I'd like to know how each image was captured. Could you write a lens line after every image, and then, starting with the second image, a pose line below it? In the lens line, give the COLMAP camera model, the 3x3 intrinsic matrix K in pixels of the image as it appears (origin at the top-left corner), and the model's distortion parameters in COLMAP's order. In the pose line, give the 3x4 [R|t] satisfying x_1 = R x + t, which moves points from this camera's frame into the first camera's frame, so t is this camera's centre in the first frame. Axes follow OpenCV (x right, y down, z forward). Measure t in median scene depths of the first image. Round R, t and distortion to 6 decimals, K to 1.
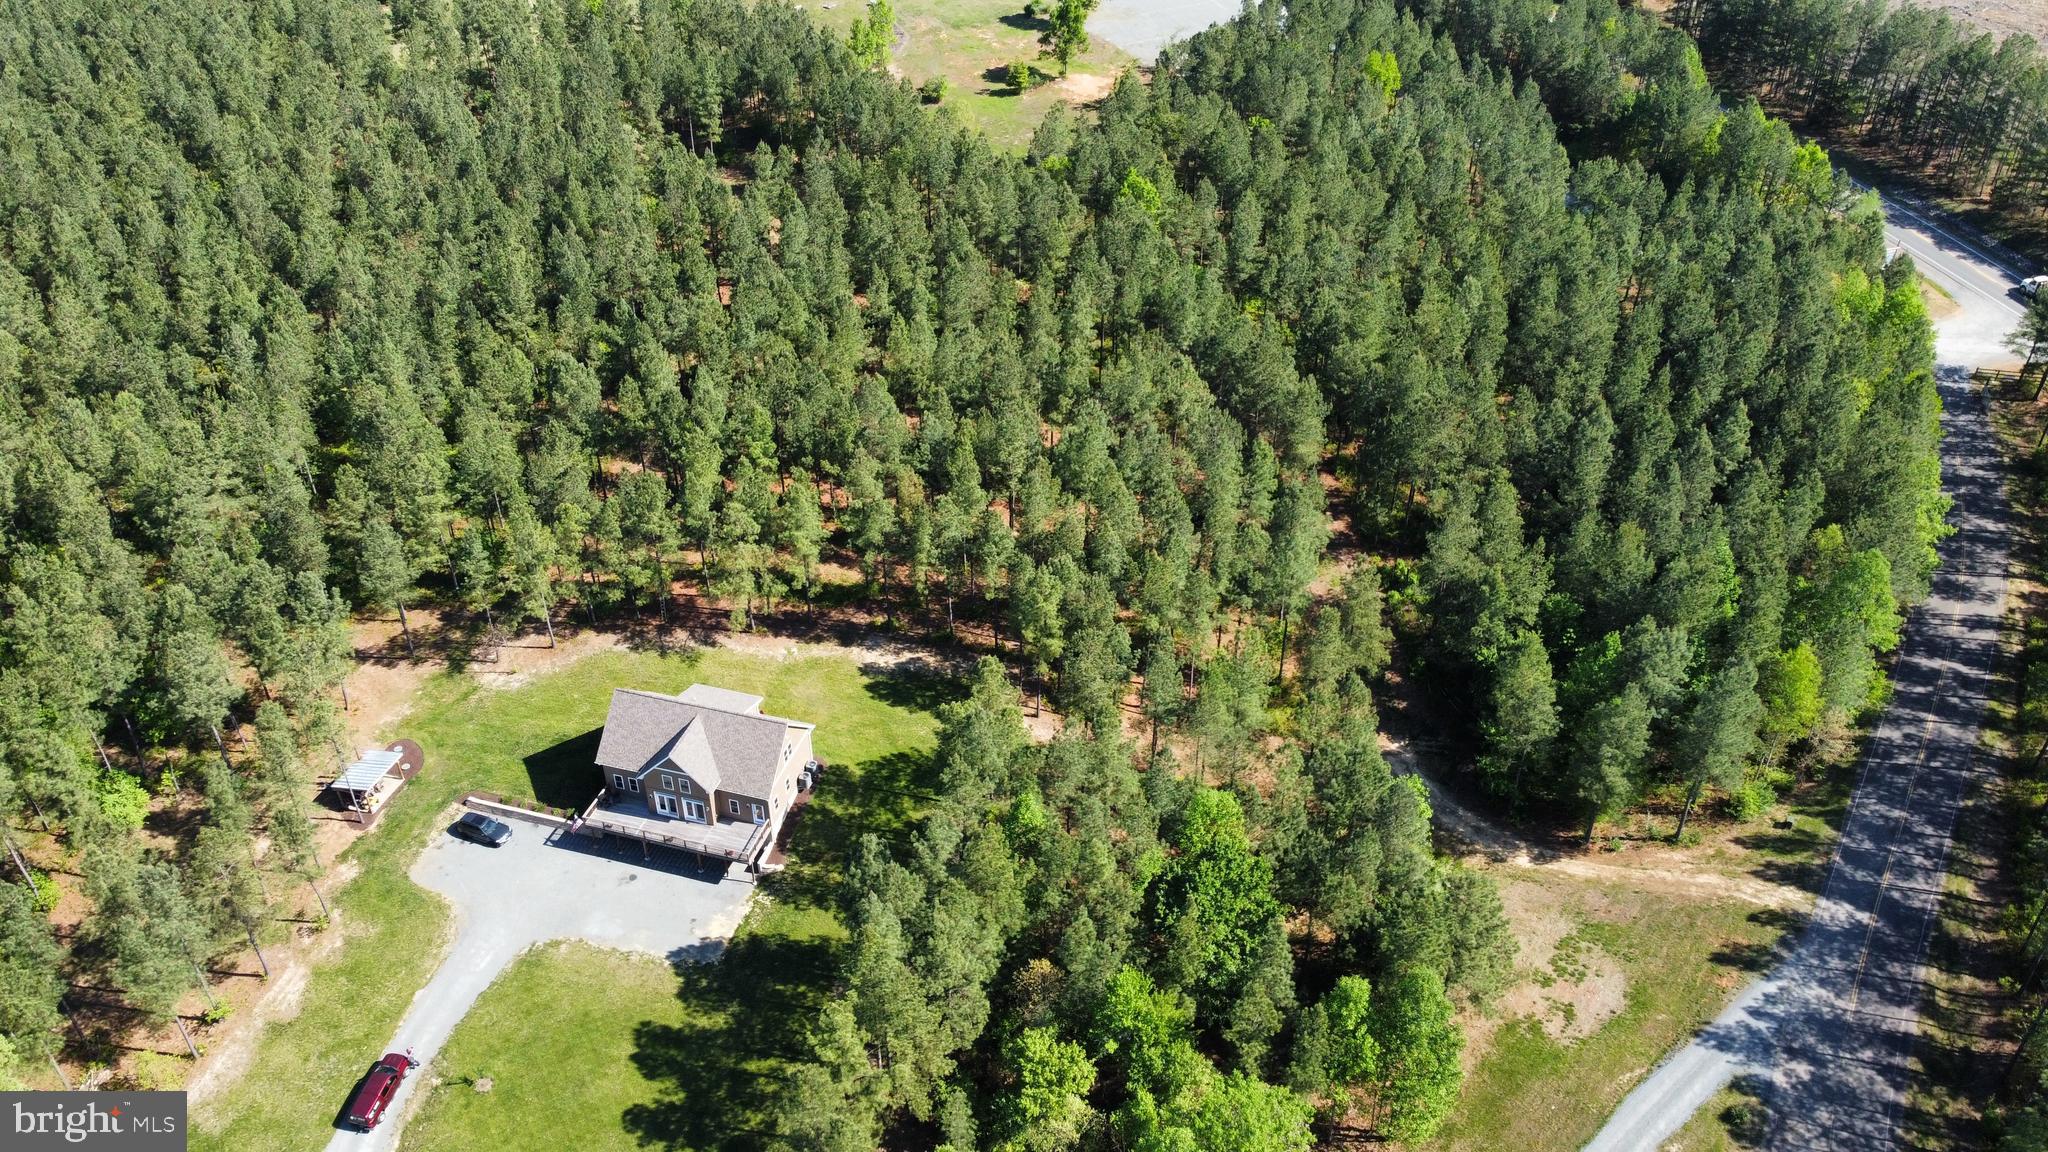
lens RADIAL K [[1554.5, 0, 1022.8], [0, 1554.5, 576.5], [0, 0, 1]] dist [0.002170, -0.015876]
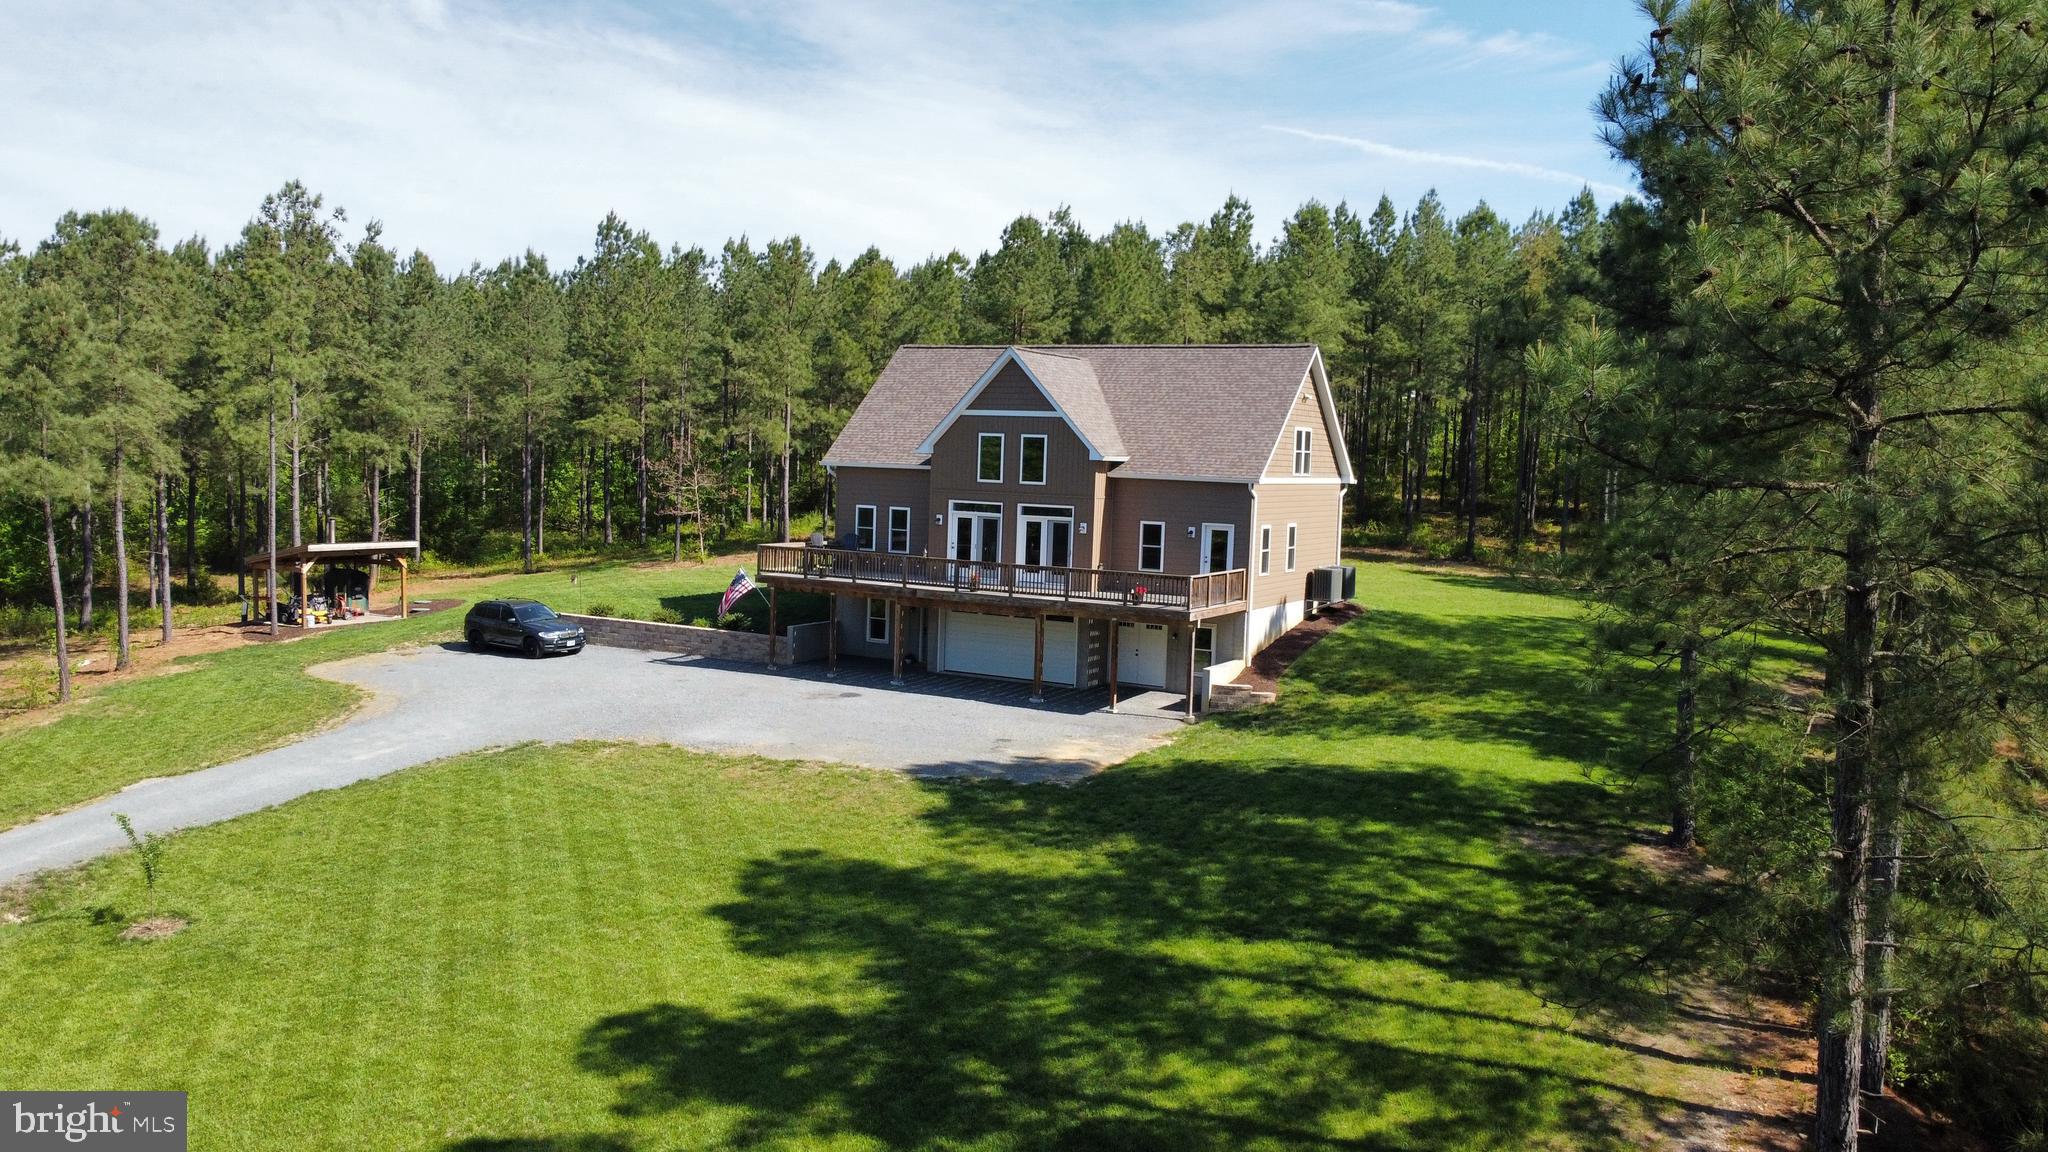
lens RADIAL K [[1560.9, 0, 1035.8], [0, 1560.9, 567.0], [0, 0, 1]] dist [0.006208, -0.000142]
pose [[0.975890, 0.066243, -0.207967, -0.135003], [-0.161661, 0.859550, -0.484809, 0.338319], [0.146643, 0.506740, 0.849535, 0.683781]]
